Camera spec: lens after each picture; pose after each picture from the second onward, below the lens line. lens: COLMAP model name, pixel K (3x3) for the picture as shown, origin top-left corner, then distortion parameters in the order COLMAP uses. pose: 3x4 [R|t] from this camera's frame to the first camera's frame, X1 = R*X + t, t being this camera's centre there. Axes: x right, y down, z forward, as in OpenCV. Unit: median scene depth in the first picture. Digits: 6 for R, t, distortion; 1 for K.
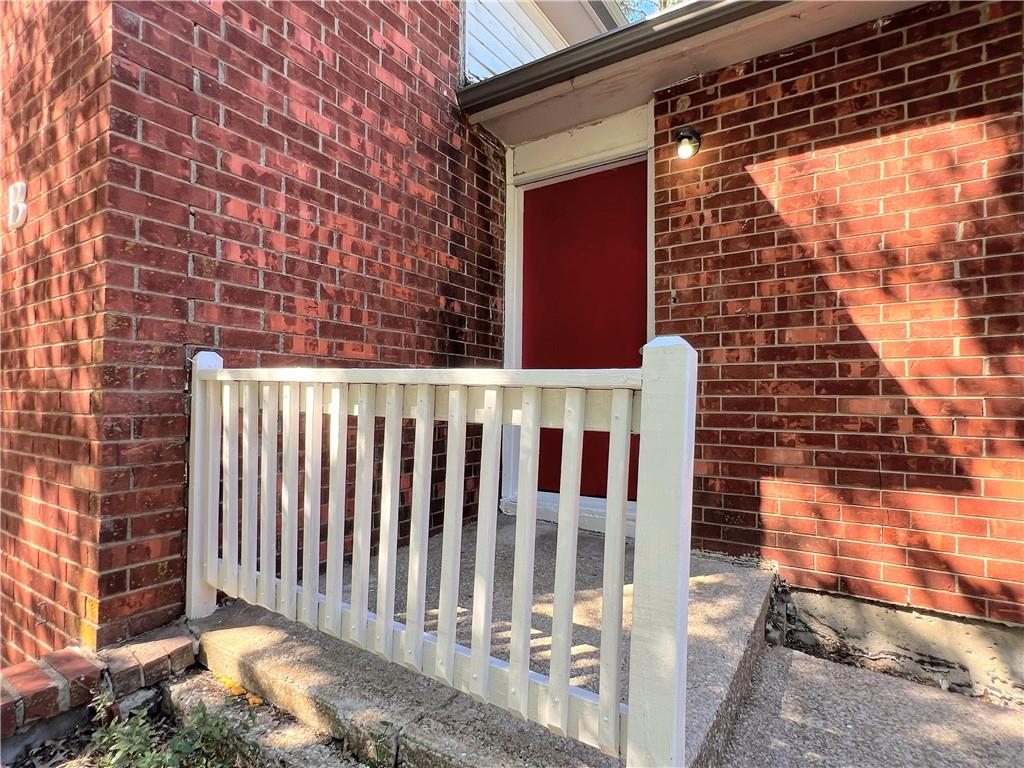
lens RADIAL K [[532.0, 0, 511.0], [0, 532.0, 378.3], [0, 0, 1]] dist [-0.003505, 0.000985]
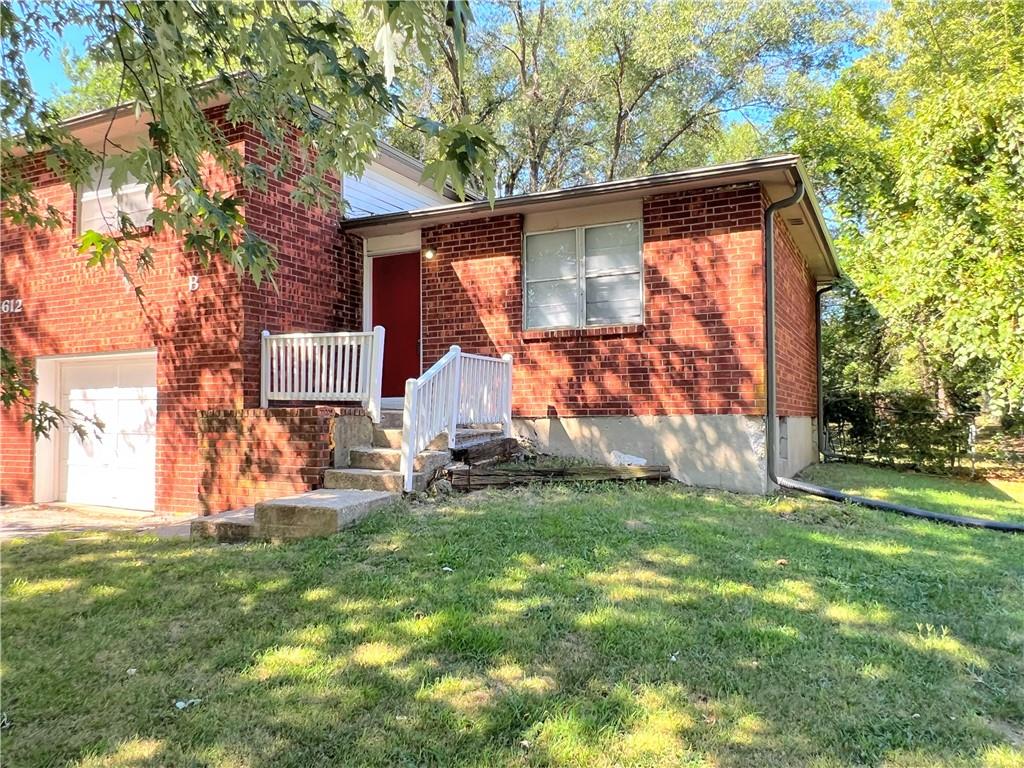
lens RADIAL K [[766.4, 0, 511.2], [0, 766.4, 389.8], [0, 0, 1]] dist [-0.009347, -0.002614]
pose [[0.993743, -0.007989, 0.111407, 0.326860], [0.007738, 0.999966, 0.002687, 0.241728], [-0.111425, -0.001808, 0.993771, -2.987748]]
